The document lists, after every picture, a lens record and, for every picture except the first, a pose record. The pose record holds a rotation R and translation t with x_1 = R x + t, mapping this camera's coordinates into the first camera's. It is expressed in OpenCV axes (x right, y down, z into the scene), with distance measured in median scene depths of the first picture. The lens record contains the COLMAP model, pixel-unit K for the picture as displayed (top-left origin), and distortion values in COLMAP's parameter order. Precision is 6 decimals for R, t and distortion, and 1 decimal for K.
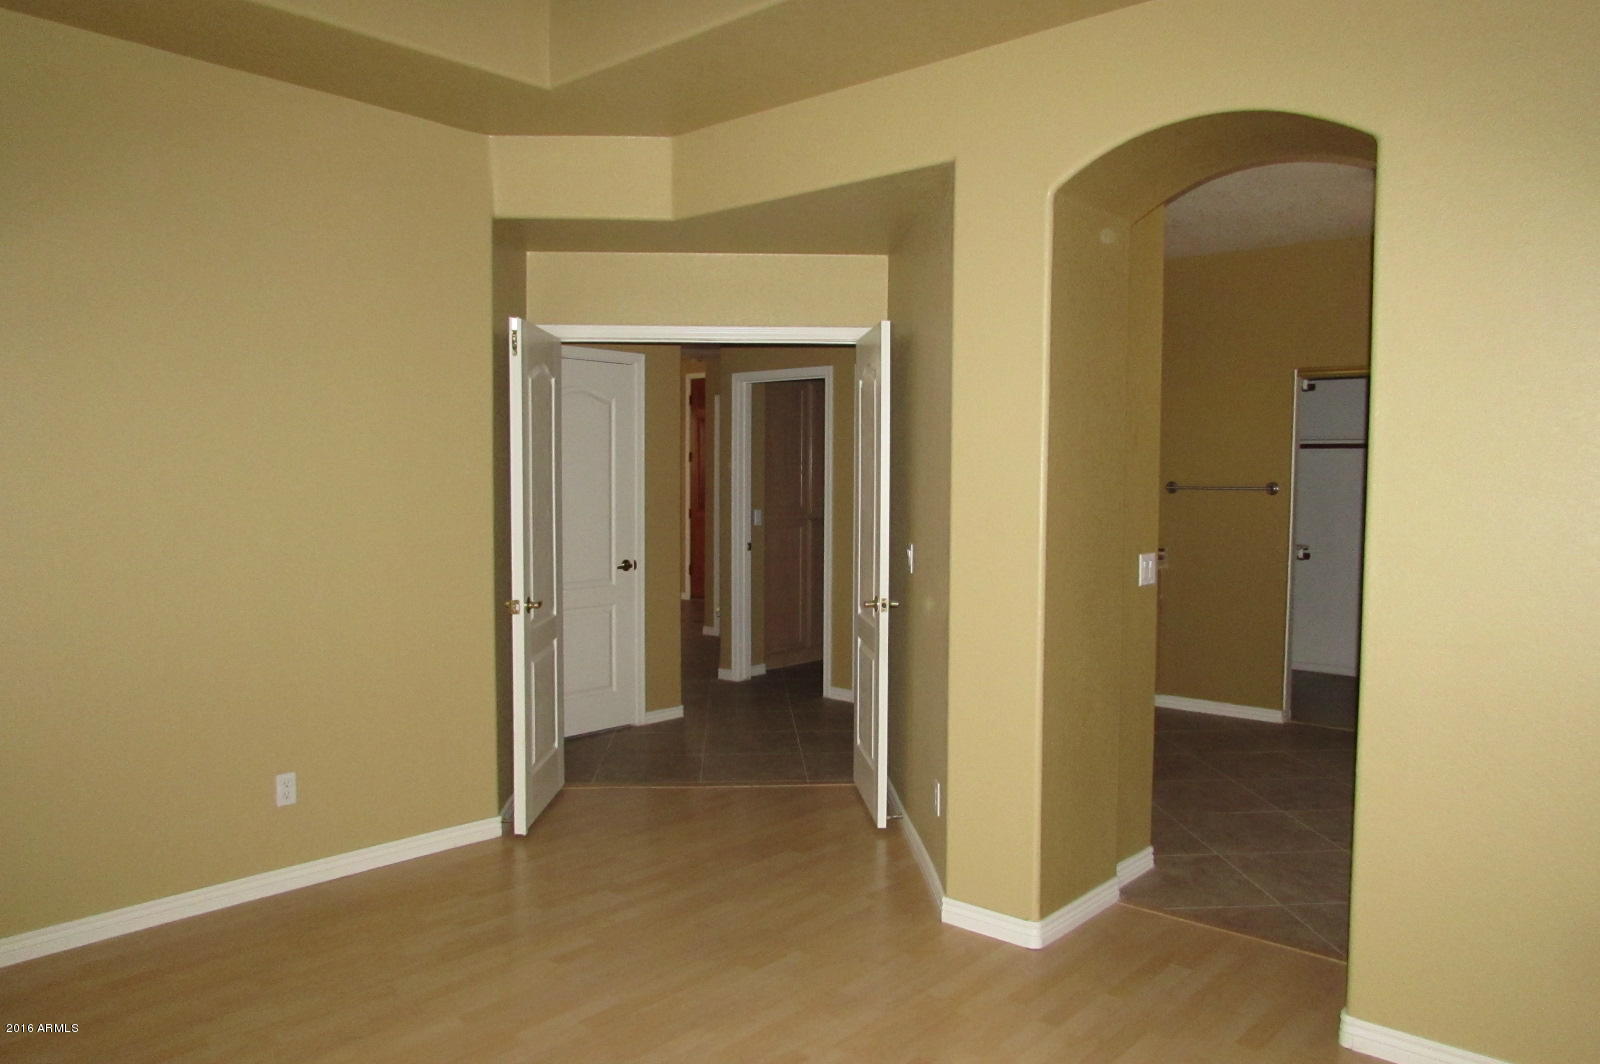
lens RADIAL K [[1133.6, 0, 798.8], [0, 1133.6, 537.8], [0, 0, 1]] dist [-0.028741, 0.004773]
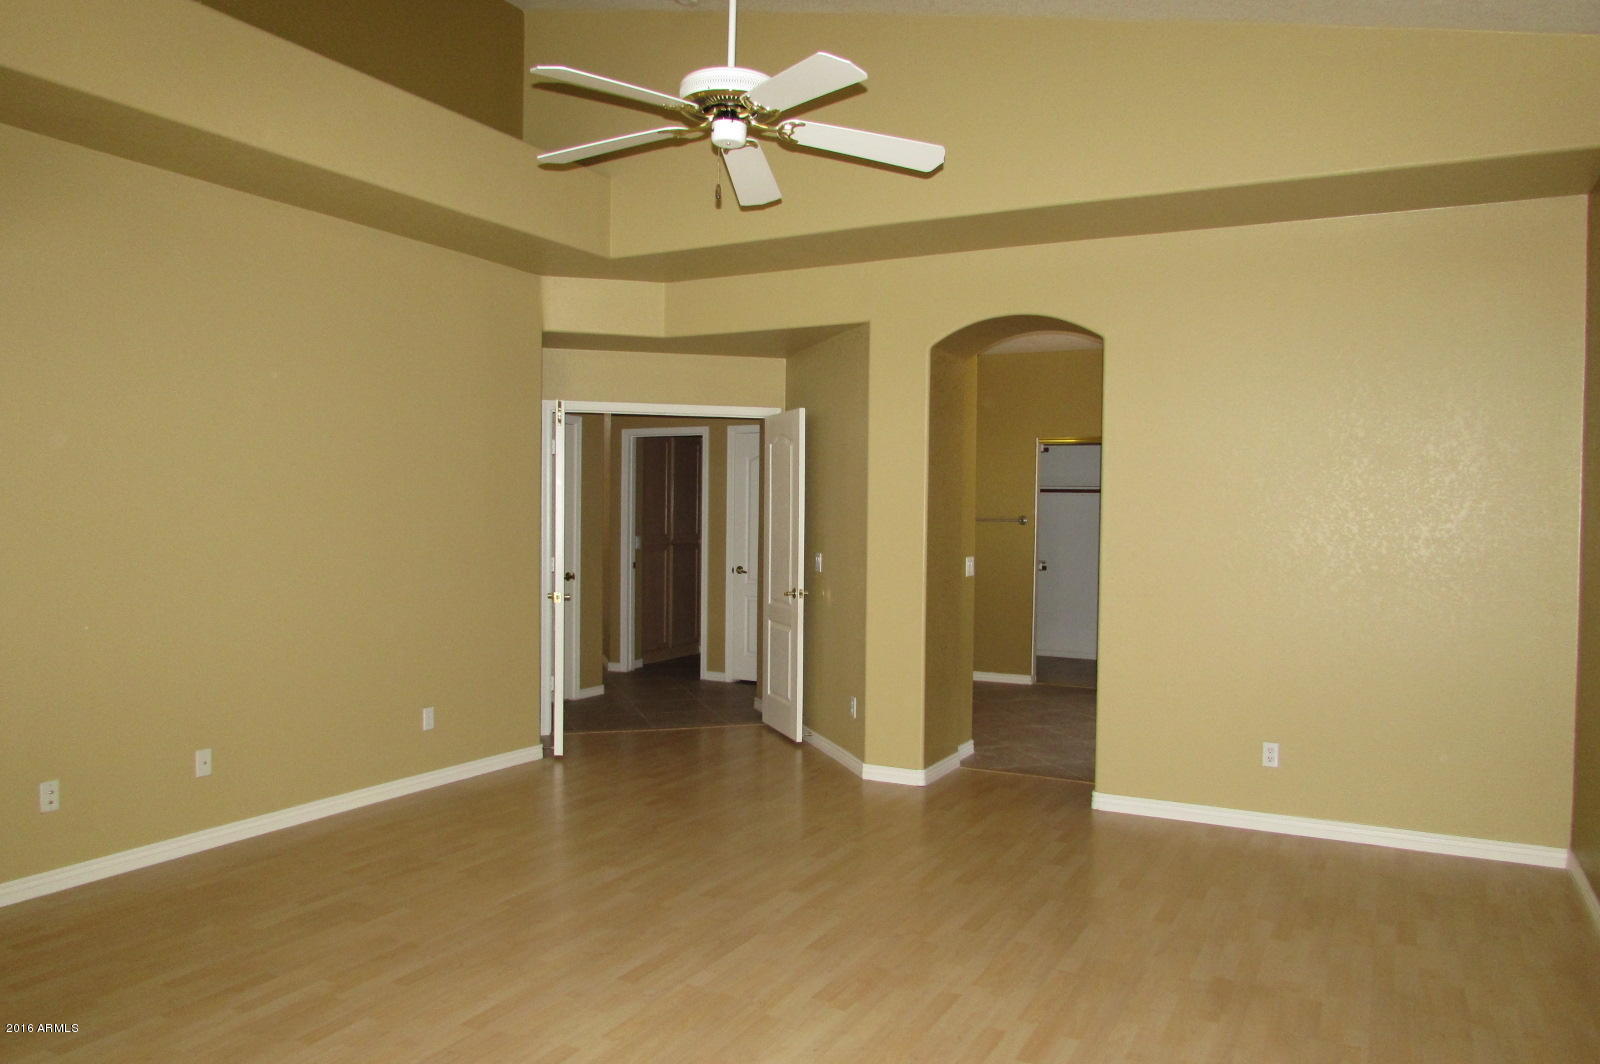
lens RADIAL K [[1133.6, 0, 798.8], [0, 1133.6, 537.8], [0, 0, 1]] dist [-0.028741, 0.004773]
pose [[0.971553, 0.000828, 0.236820, -0.265895], [0.007097, 0.999443, -0.032610, 0.031559], [-0.236715, 0.033364, 0.971006, -0.443078]]
